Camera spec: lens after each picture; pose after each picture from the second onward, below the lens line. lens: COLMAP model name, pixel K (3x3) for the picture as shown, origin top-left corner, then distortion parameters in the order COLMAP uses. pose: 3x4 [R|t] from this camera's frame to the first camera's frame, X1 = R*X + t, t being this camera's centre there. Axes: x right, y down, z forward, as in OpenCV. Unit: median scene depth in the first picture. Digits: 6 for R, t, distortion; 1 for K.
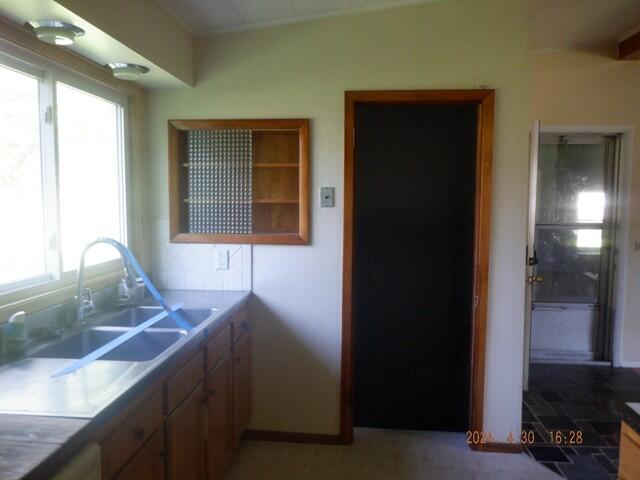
lens RADIAL K [[522.6, 0, 320.0], [0, 522.6, 240.0], [0, 0, 1]] dist [-0.007517, -0.015541]
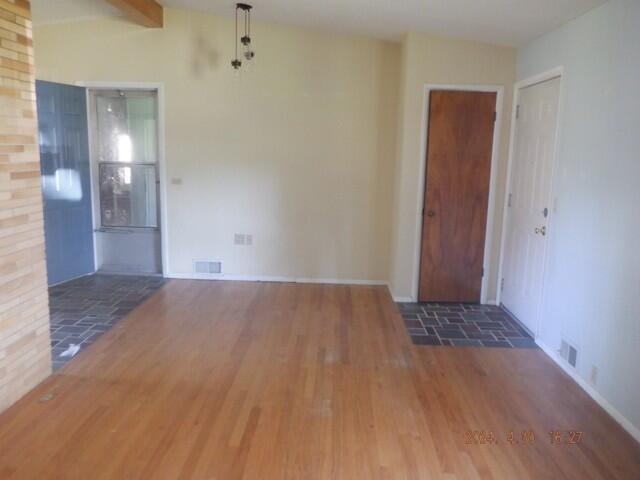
lens RADIAL K [[522.6, 0, 320.0], [0, 522.6, 240.0], [0, 0, 1]] dist [-0.007517, -0.015541]
pose [[0.998588, 0.012121, 0.051712, 0.888478], [-0.016663, 0.995952, 0.088325, 0.035115], [-0.050433, -0.089062, 0.994748, -0.275816]]
